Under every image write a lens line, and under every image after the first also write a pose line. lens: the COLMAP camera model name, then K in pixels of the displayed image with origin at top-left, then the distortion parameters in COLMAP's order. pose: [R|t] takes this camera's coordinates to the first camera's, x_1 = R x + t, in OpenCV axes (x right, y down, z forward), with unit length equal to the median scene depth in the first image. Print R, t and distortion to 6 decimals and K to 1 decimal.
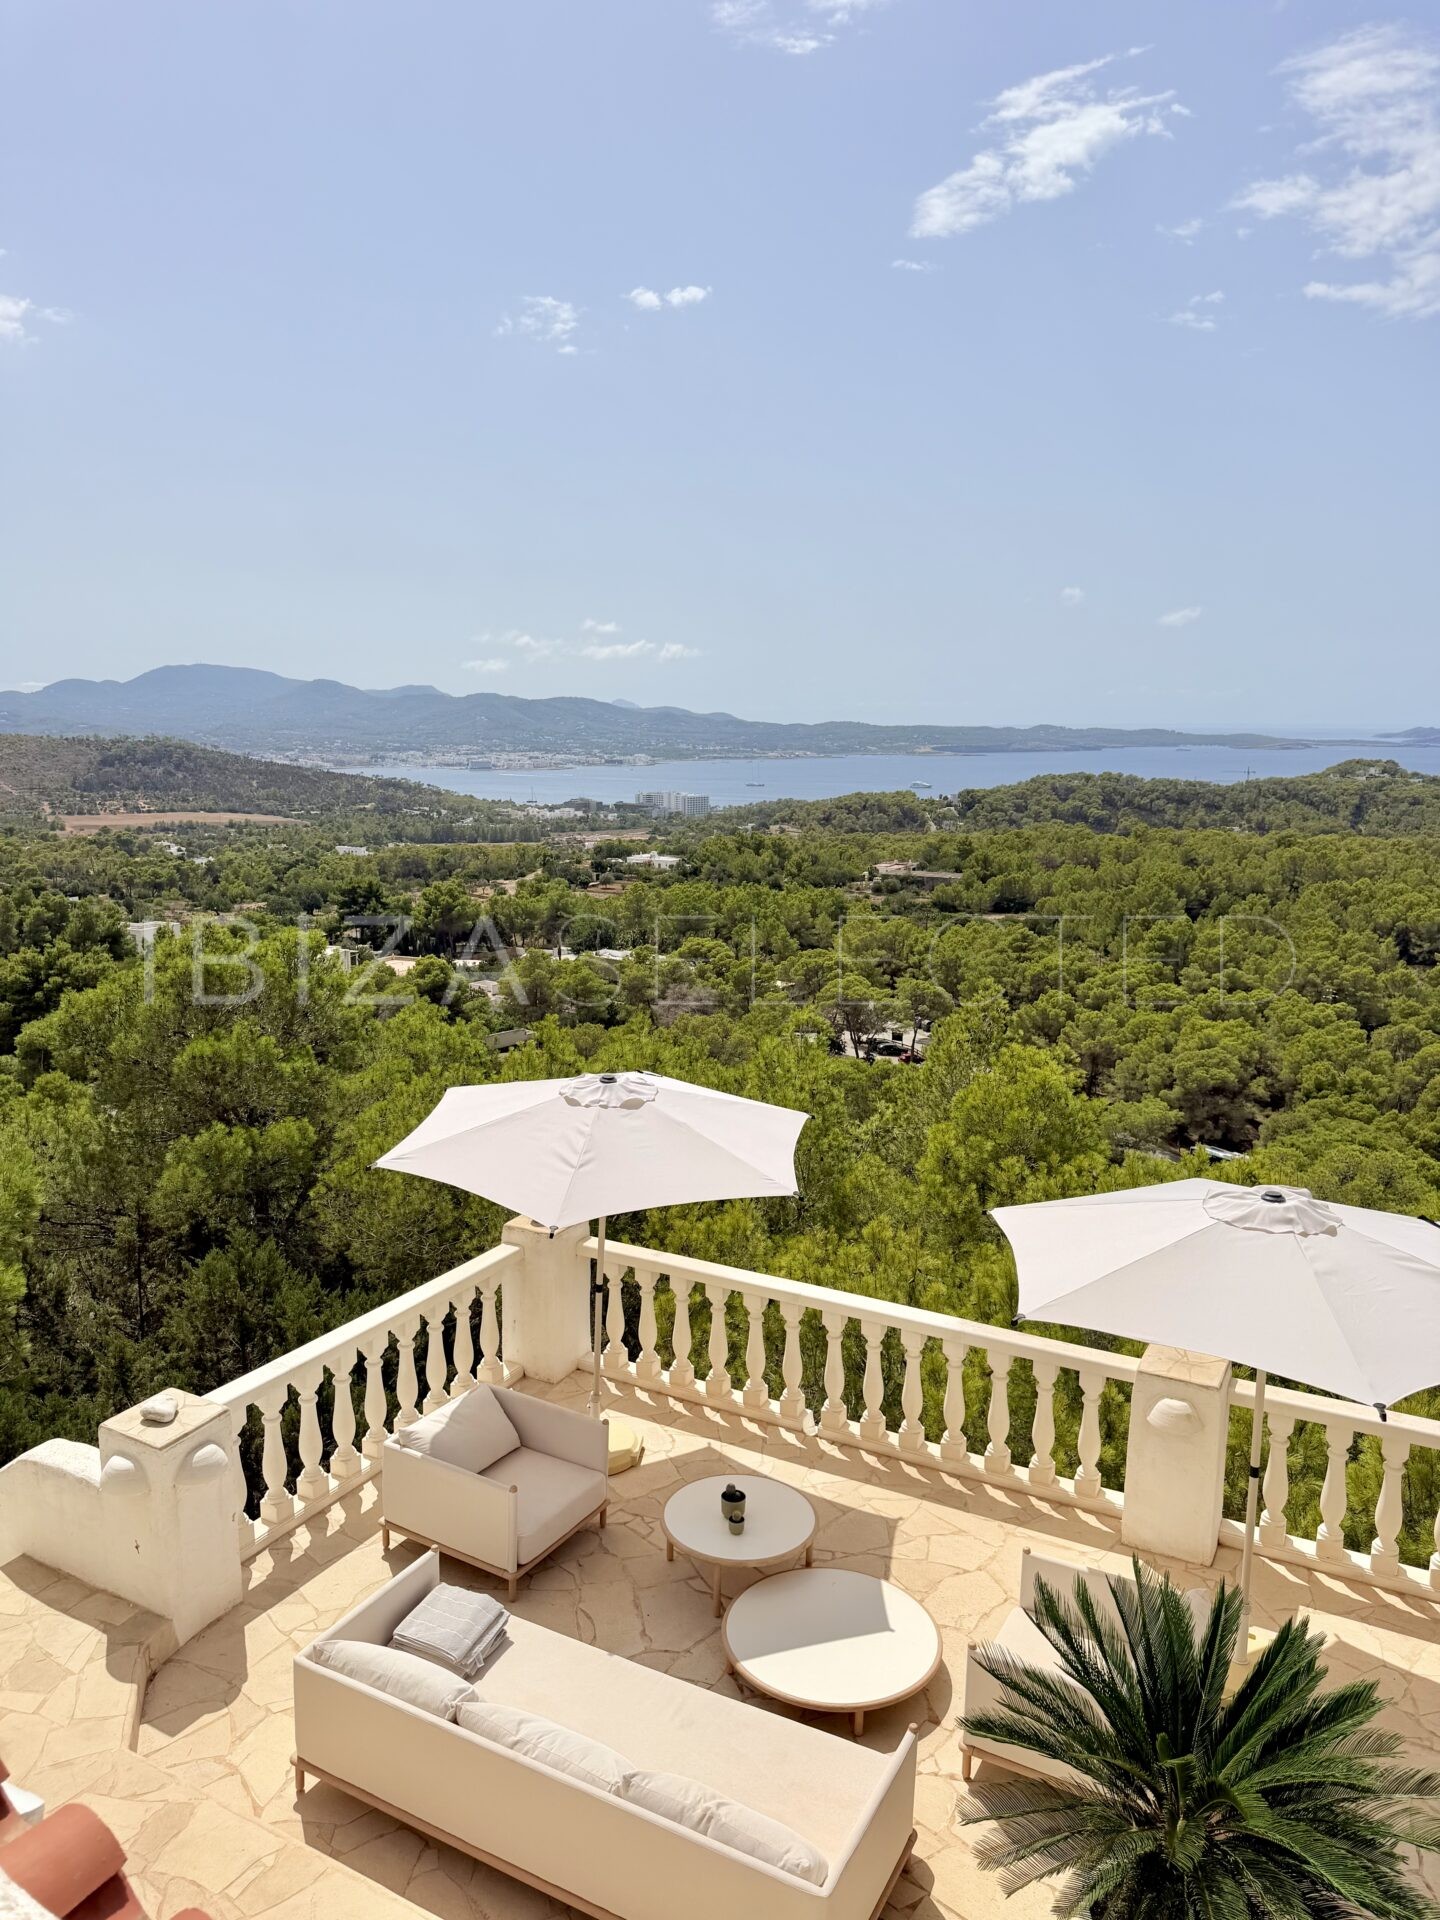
lens RADIAL K [[1345.4, 0, 715.8], [0, 1345.4, 973.4], [0, 0, 1]] dist [0.056469, -0.074806]
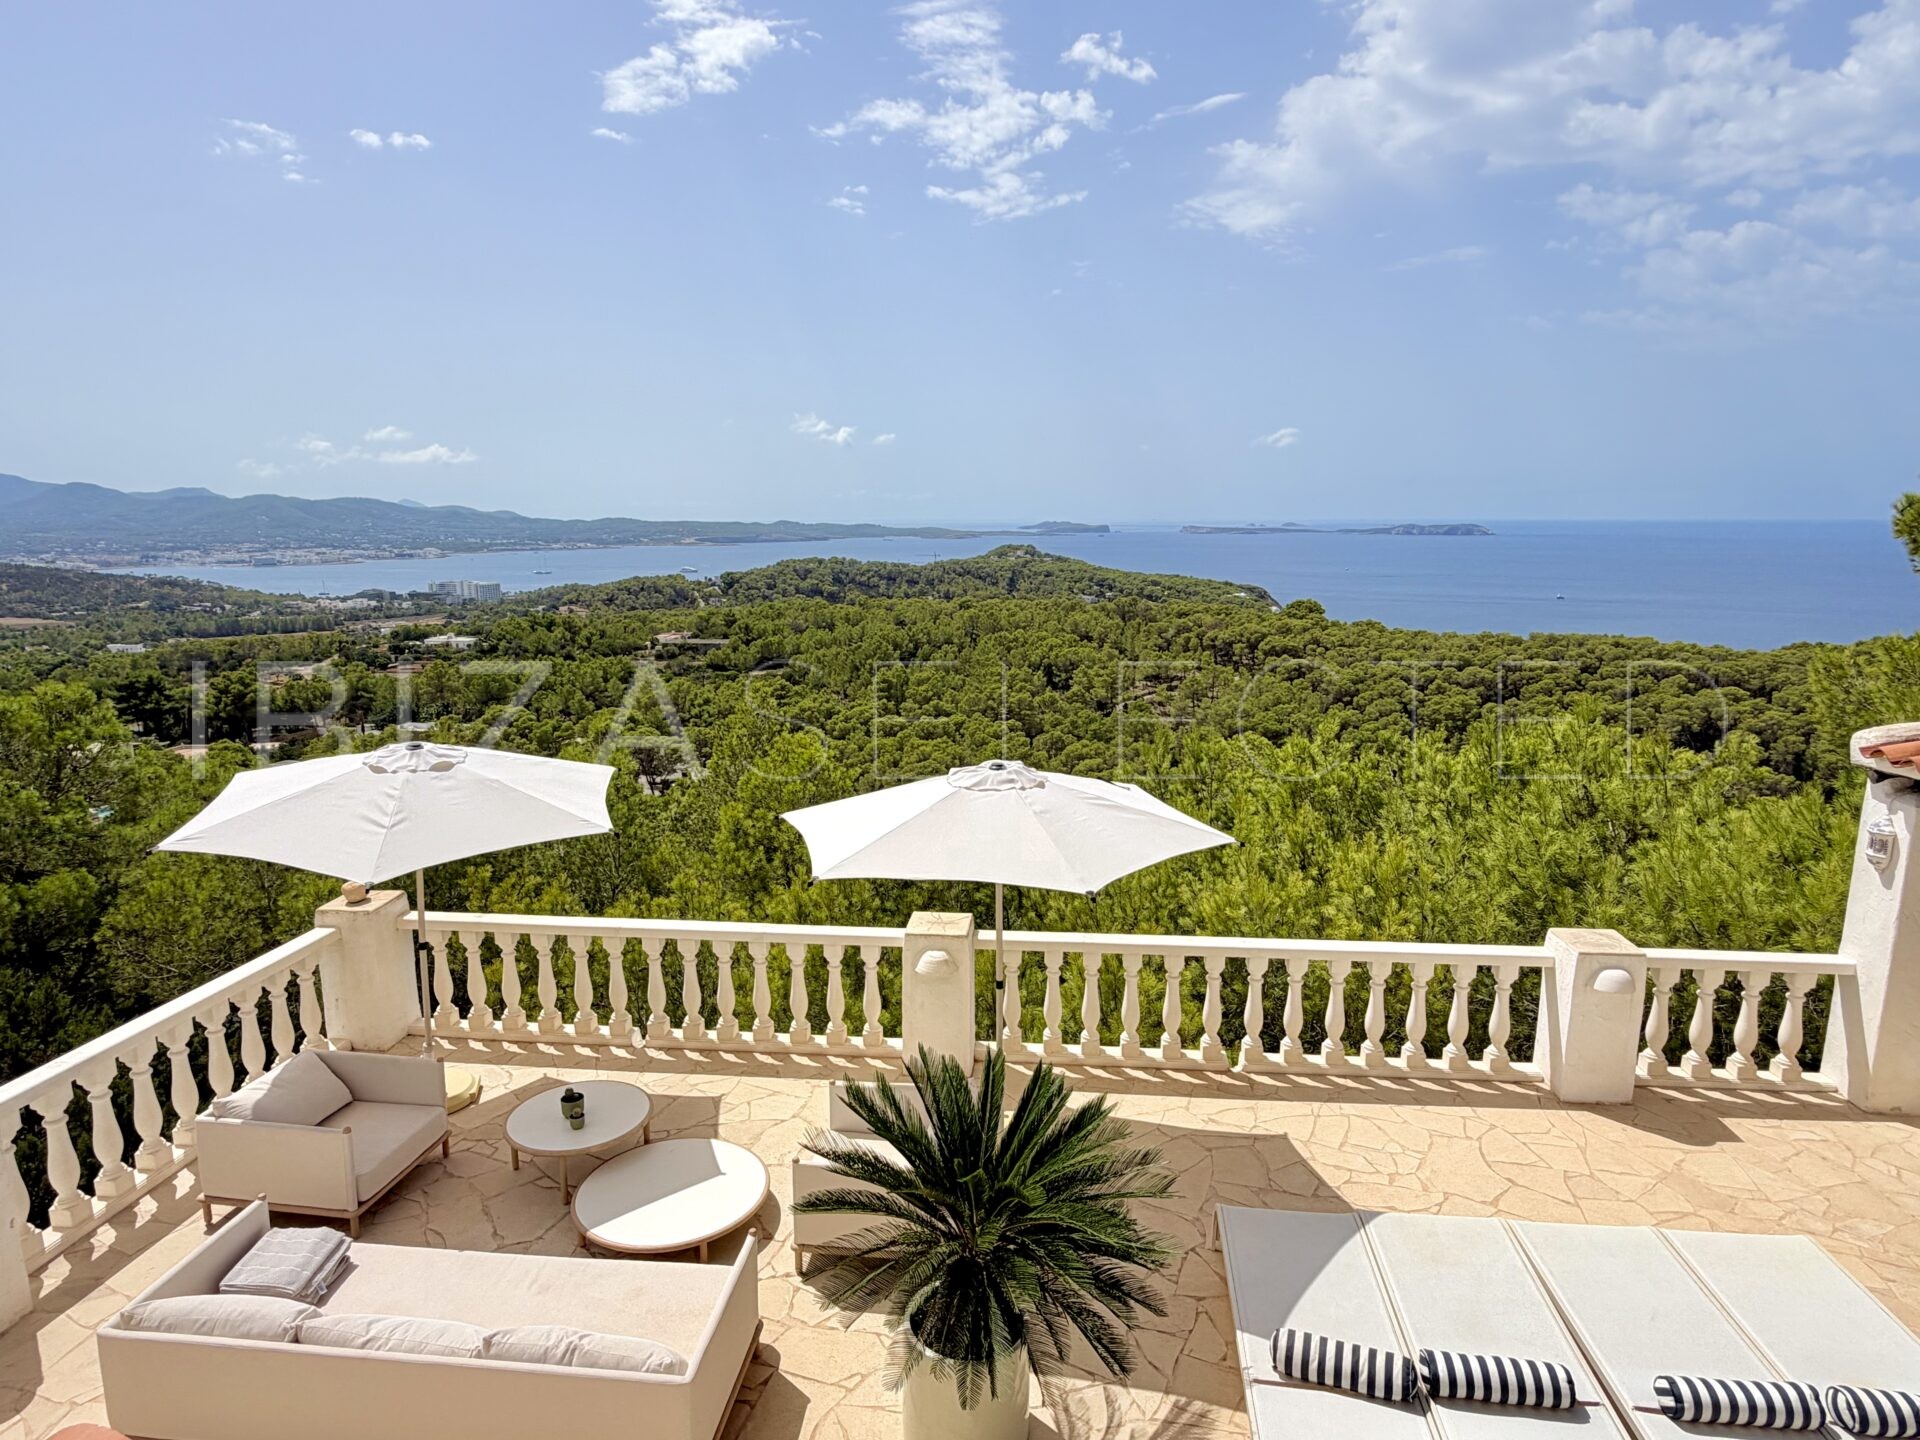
lens RADIAL K [[1087.2, 0, 960.4], [0, 1087.2, 729.6], [0, 0, 1]] dist [0.001806, -0.003015]
pose [[0.923586, -0.078585, 0.375251, -0.003192], [0.075854, 0.996875, 0.022069, 0.072164], [-0.375812, 0.008081, 0.926661, 0.042479]]
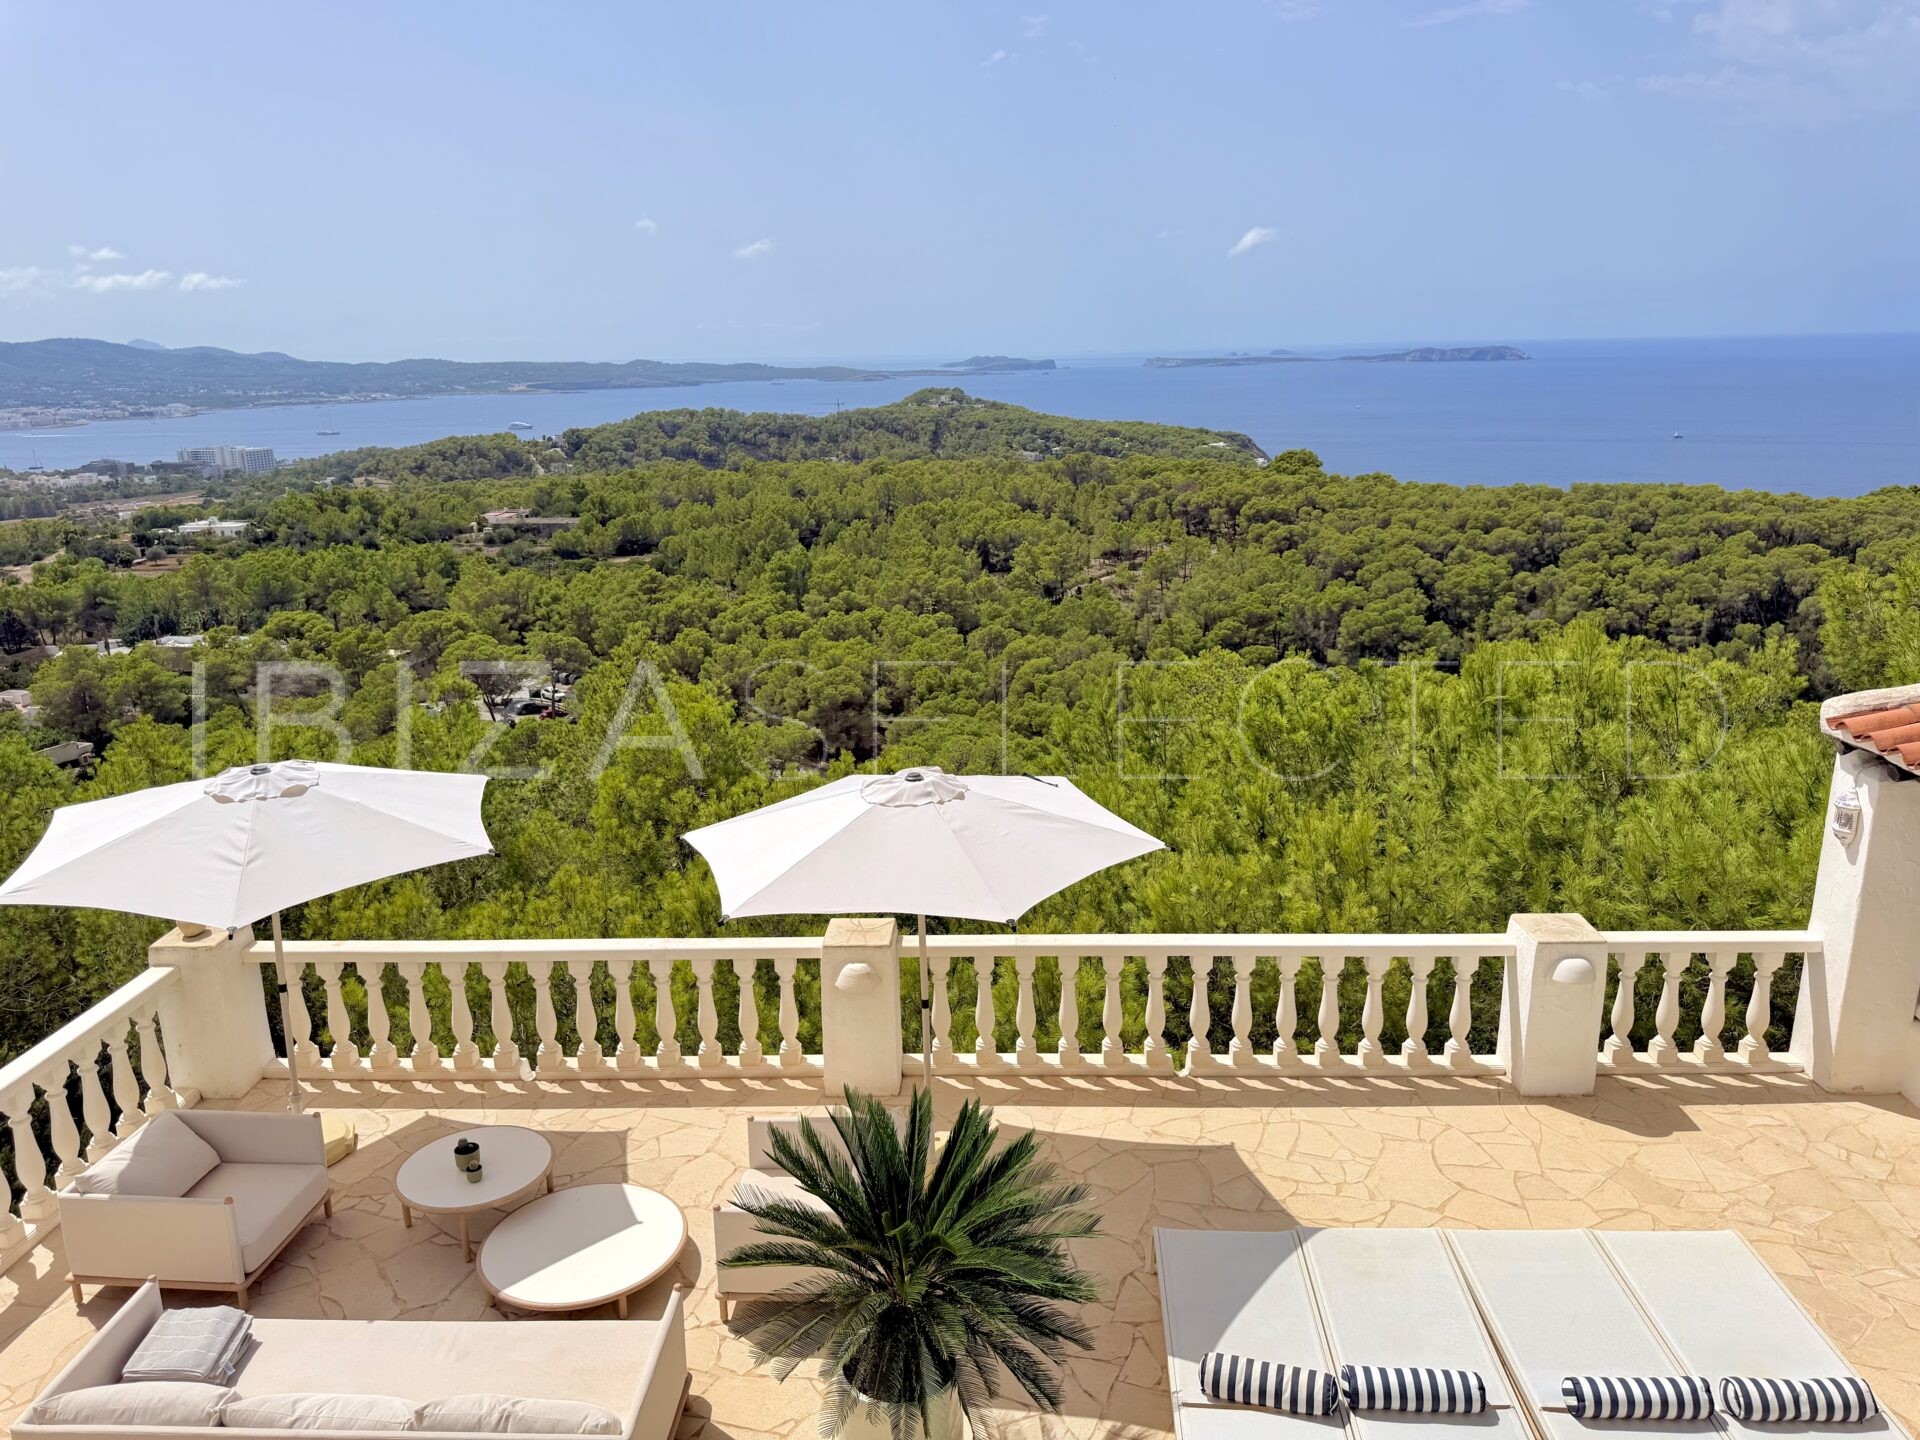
lens RADIAL K [[1345.4, 0, 952.1], [0, 1345.4, 722.3], [0, 0, 1]] dist [0.056469, -0.074806]
pose [[0.898643, -0.136630, 0.416861, -0.033602], [0.103181, 0.989433, 0.101865, -0.000821], [-0.426374, -0.048529, 0.903244, -0.056635]]
